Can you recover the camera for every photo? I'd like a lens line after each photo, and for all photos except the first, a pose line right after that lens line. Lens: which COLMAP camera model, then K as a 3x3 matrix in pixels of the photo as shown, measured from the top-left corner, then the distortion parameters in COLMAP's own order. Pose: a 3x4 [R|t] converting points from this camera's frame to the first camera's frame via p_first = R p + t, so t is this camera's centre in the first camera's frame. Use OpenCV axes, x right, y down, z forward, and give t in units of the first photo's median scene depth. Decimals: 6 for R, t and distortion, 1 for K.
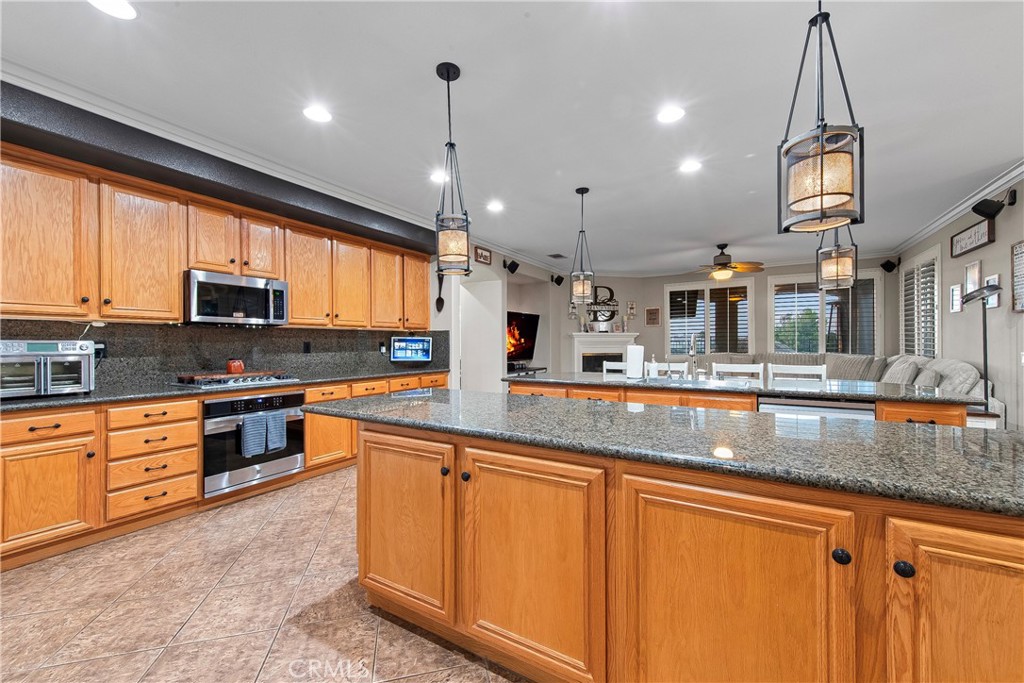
lens RADIAL K [[407.8, 0, 512.0], [0, 407.8, 341.5], [0, 0, 1]] dist [0.005340, 0.000038]
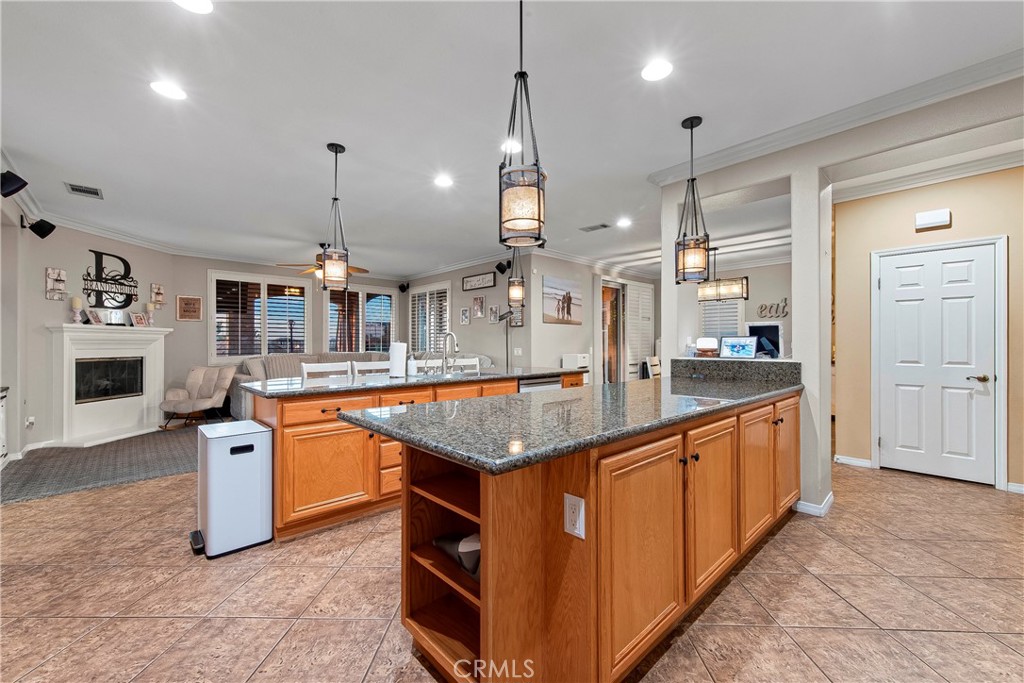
lens RADIAL K [[407.8, 0, 512.0], [0, 407.8, 341.5], [0, 0, 1]] dist [0.005340, 0.000038]
pose [[0.270302, 0.012553, 0.962694, -0.499487], [-0.005284, 0.999919, -0.011554, 0.015518], [-0.962761, -0.001964, 0.270347, 0.455209]]
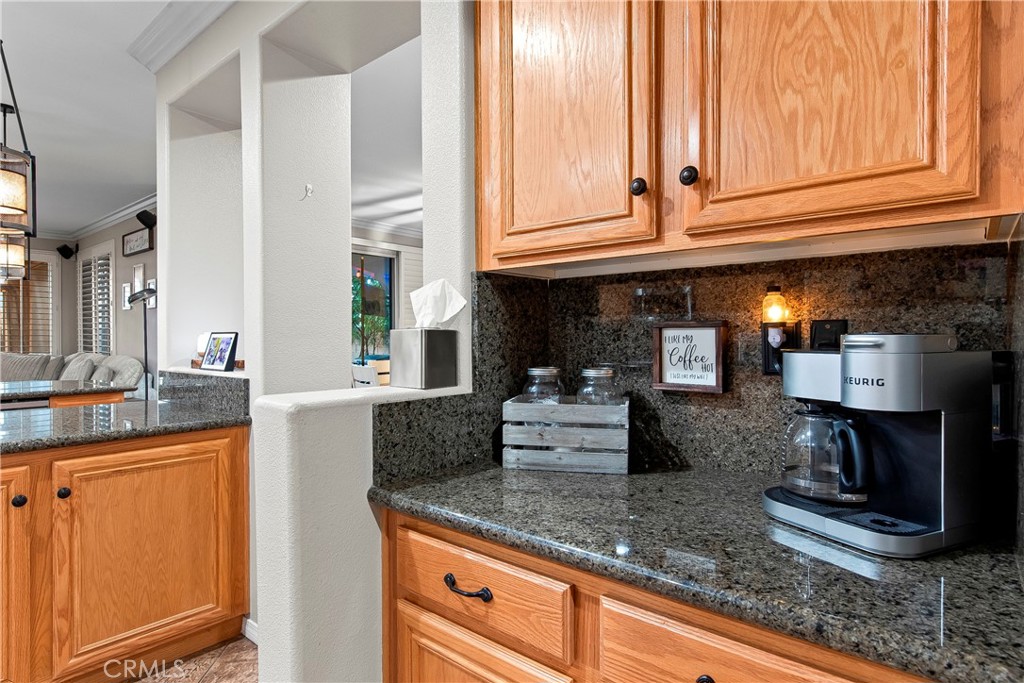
lens RADIAL K [[550.6, 0, 513.6], [0, 550.6, 346.2], [0, 0, 1]] dist [0.003064, 0.000589]
pose [[0.149678, -0.009793, 0.988686, -0.170007], [-0.004852, 0.999932, 0.010639, 0.000715], [-0.988723, -0.006390, 0.149621, -0.199677]]
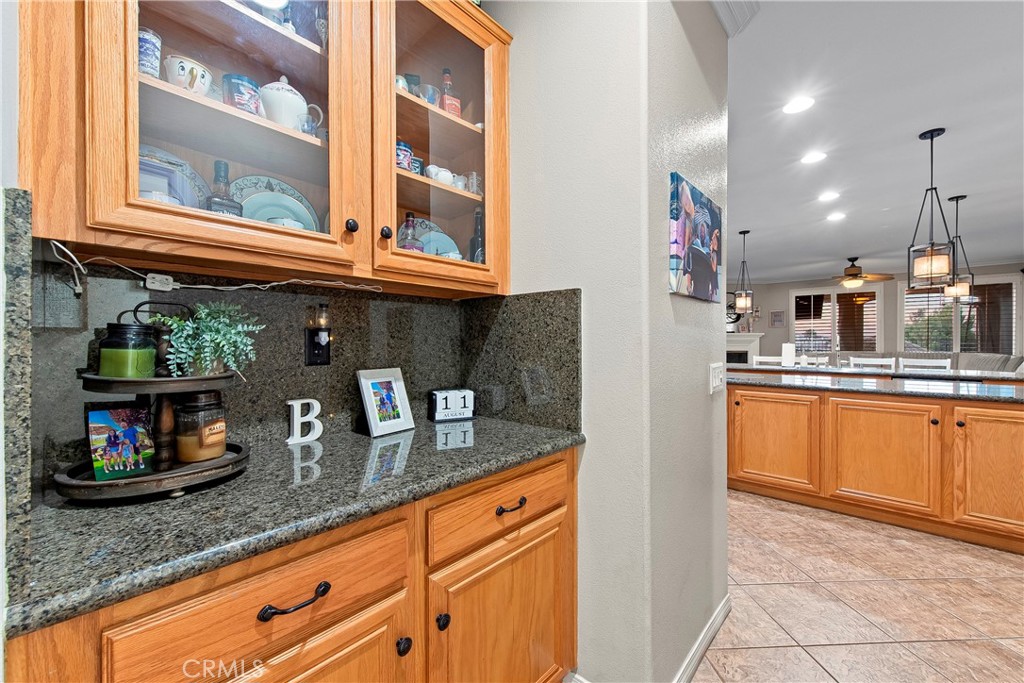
lens RADIAL K [[407.8, 0, 512.0], [0, 407.8, 341.5], [0, 0, 1]] dist [0.005340, 0.000038]
pose [[0.981504, 0.004208, -0.191395, -0.336878], [-0.003569, 0.999987, 0.003684, 0.000412], [0.191408, -0.002932, 0.981506, -0.520915]]
